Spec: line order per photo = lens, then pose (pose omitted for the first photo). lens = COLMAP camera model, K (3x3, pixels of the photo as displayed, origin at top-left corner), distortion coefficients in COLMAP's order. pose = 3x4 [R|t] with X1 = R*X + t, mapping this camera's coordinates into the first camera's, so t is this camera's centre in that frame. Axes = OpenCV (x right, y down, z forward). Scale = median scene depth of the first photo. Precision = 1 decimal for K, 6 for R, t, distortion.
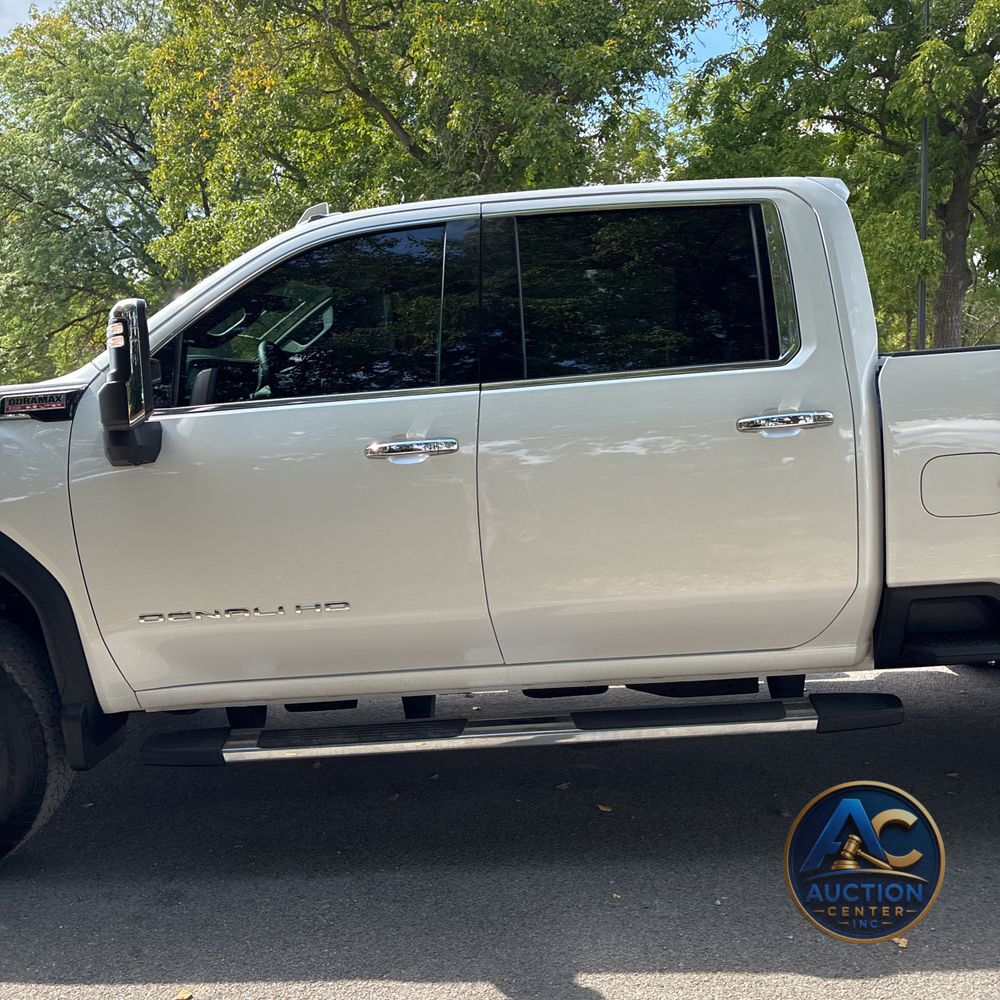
lens RADIAL K [[1027.7, 0, 499.2], [0, 1027.7, 473.7], [0, 0, 1]] dist [0.083923, -0.164560]
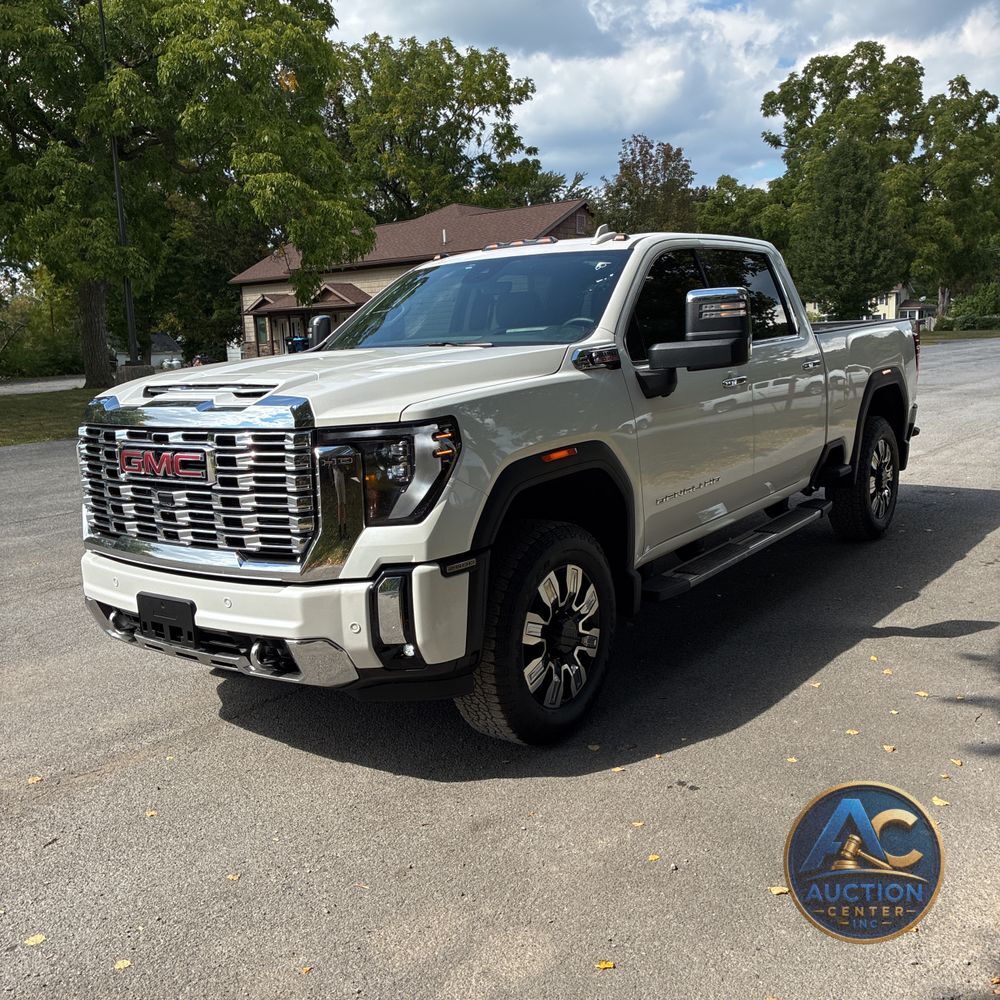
lens RADIAL K [[1027.7, 0, 499.2], [0, 1027.7, 473.7], [0, 0, 1]] dist [0.083923, -0.164560]
pose [[0.547791, -0.087871, 0.831988, -0.285786], [0.092728, 0.994719, 0.044005, 0.002542], [-0.831460, 0.053043, 0.553046, 0.064520]]
